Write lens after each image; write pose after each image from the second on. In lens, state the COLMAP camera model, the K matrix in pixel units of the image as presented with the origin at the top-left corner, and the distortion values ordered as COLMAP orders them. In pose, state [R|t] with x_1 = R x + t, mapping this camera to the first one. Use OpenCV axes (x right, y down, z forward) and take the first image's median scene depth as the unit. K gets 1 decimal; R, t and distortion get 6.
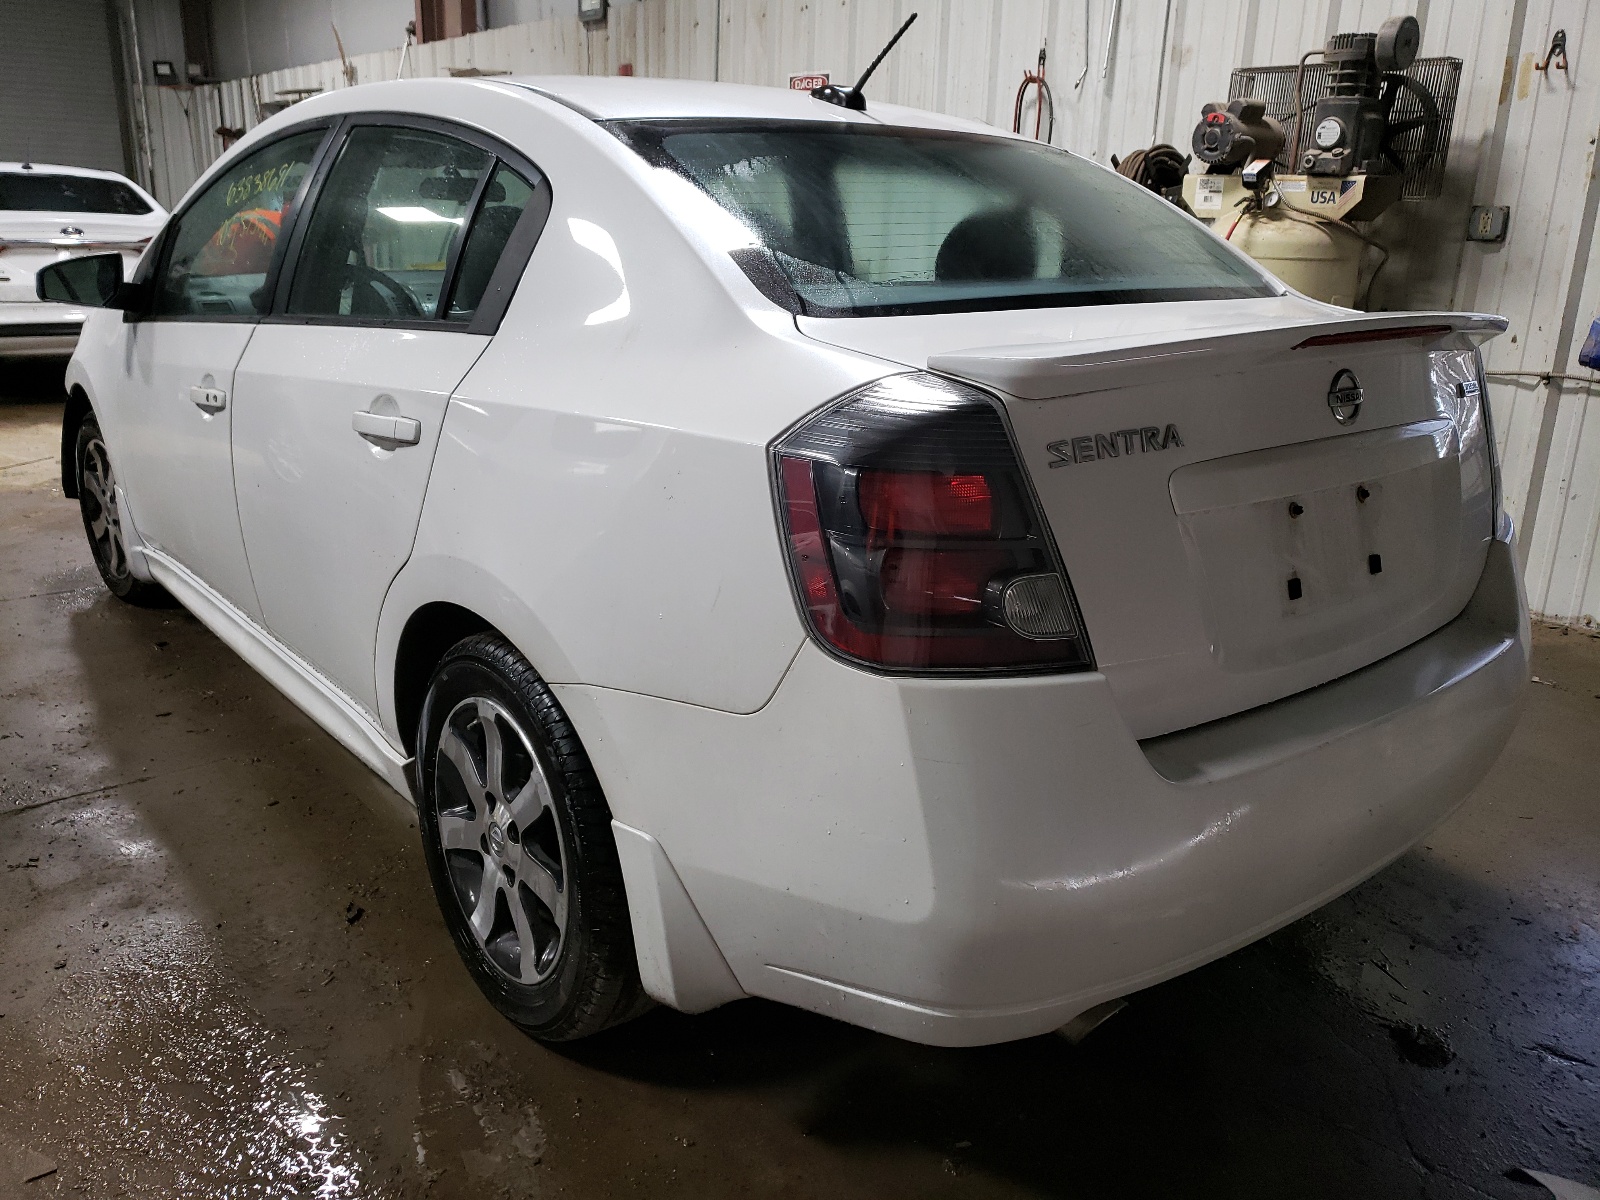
lens RADIAL K [[1255.0, 0, 790.8], [0, 1255.0, 595.3], [0, 0, 1]] dist [-0.002000, 0.001283]
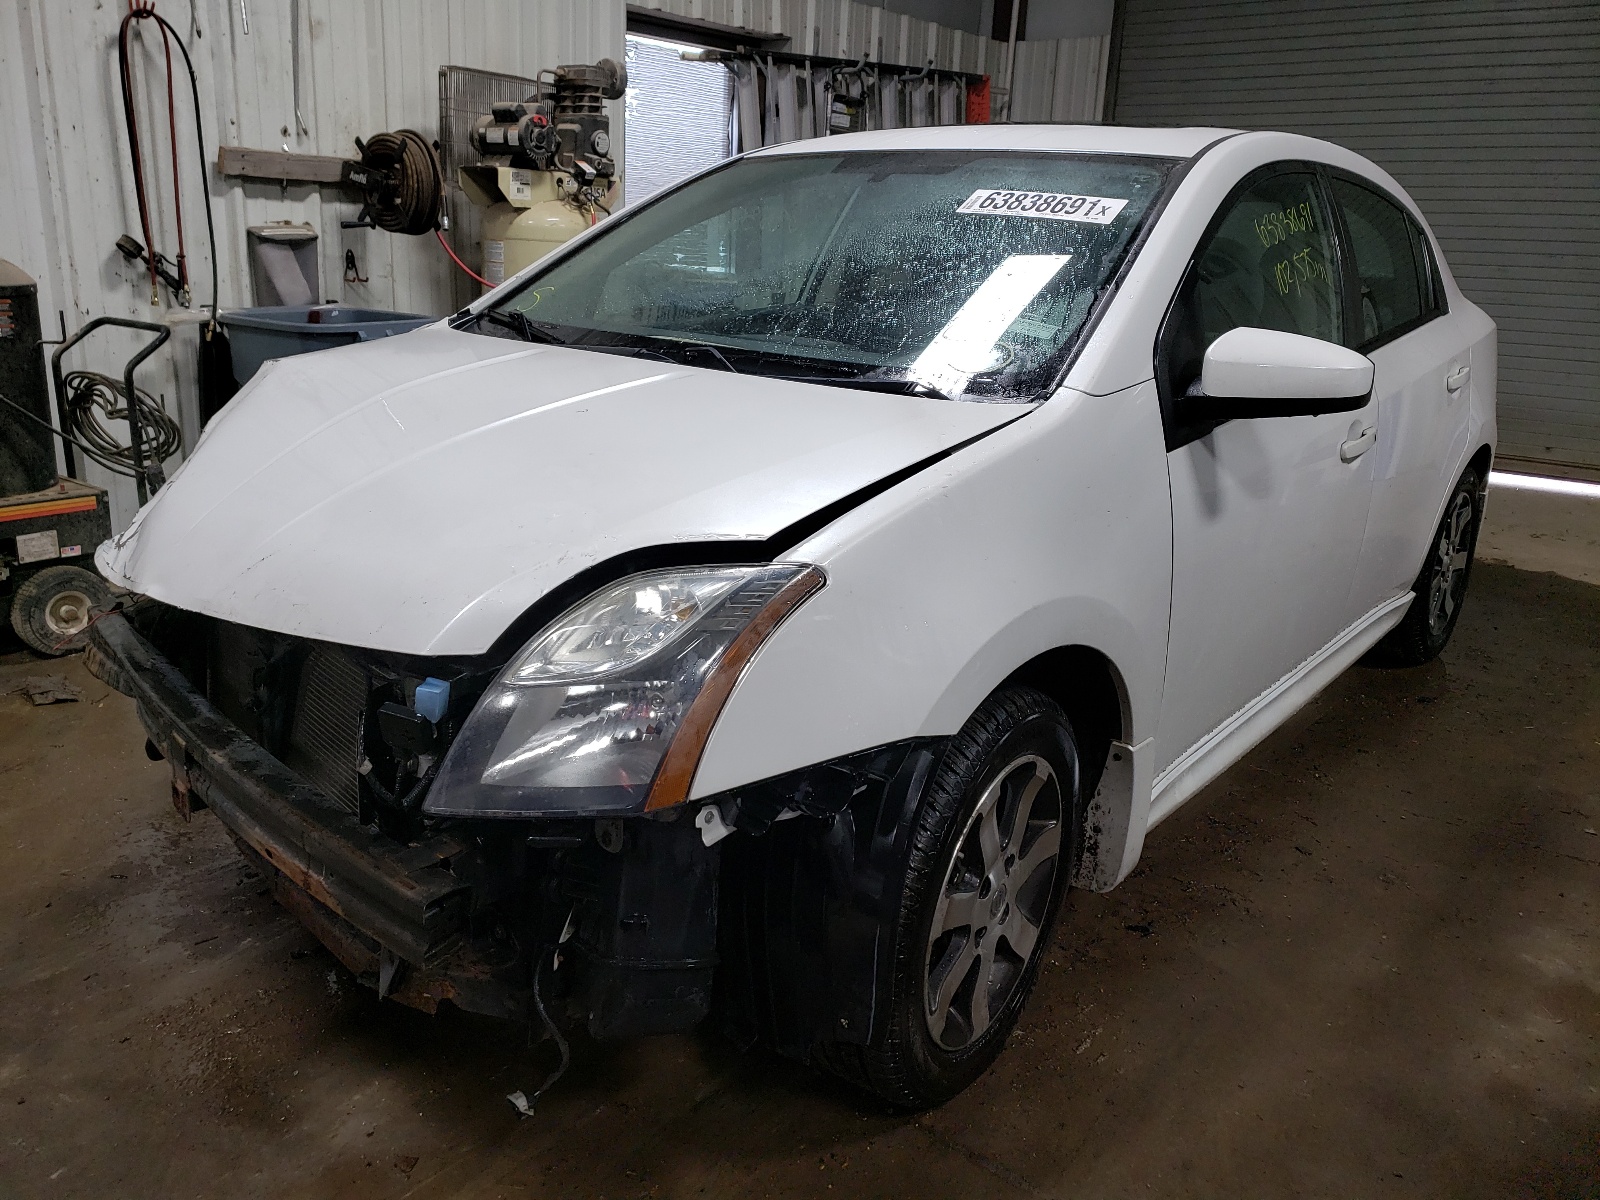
lens RADIAL K [[1255.0, 0, 797.2], [0, 1255.0, 596.1], [0, 0, 1]] dist [-0.002000, 0.001283]
pose [[-0.208576, -0.301666, 0.930319, -0.846199], [0.252550, 0.902365, 0.349222, -0.317710], [-0.944836, 0.307792, -0.112026, 1.002454]]
